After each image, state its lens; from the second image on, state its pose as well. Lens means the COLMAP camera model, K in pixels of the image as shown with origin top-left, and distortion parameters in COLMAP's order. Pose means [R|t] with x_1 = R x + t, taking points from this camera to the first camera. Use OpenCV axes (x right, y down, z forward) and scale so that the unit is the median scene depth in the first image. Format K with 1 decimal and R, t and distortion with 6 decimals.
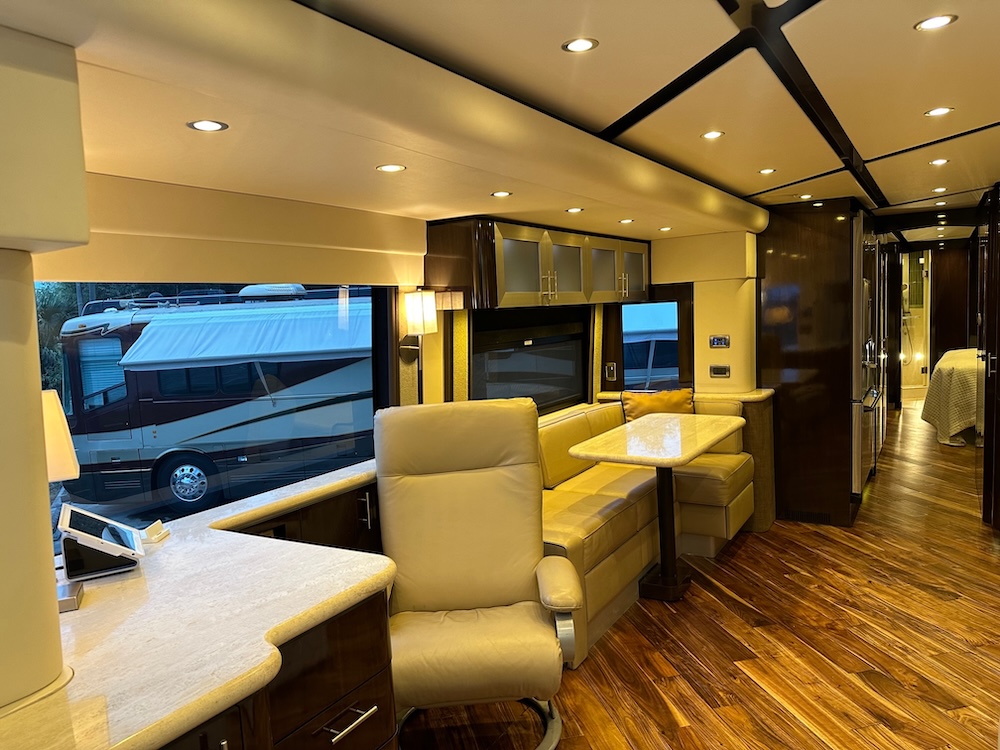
lens RADIAL K [[700.3, 0, 500.0], [0, 700.3, 375.0], [0, 0, 1]] dist [0.121634, -0.323884]
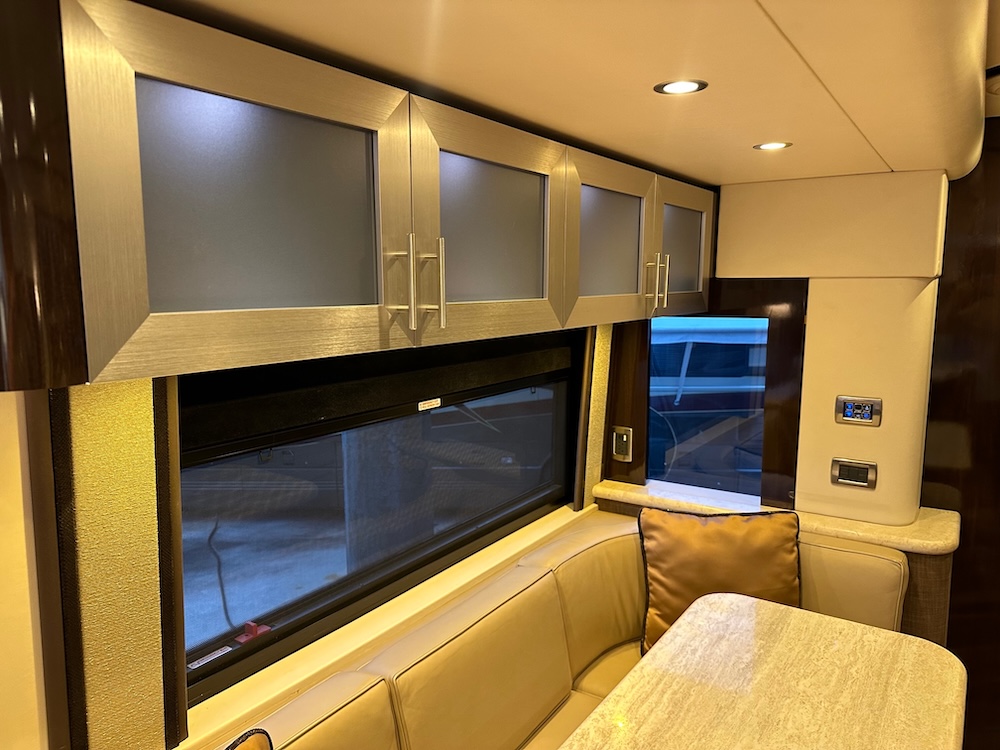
lens RADIAL K [[700.3, 0, 500.0], [0, 700.3, 375.0], [0, 0, 1]] dist [0.121634, -0.323884]
pose [[0.998244, 0.049522, -0.032506, 0.088343], [-0.048229, 0.998057, 0.039446, -0.075725], [0.034396, -0.037809, 0.998693, 0.519457]]
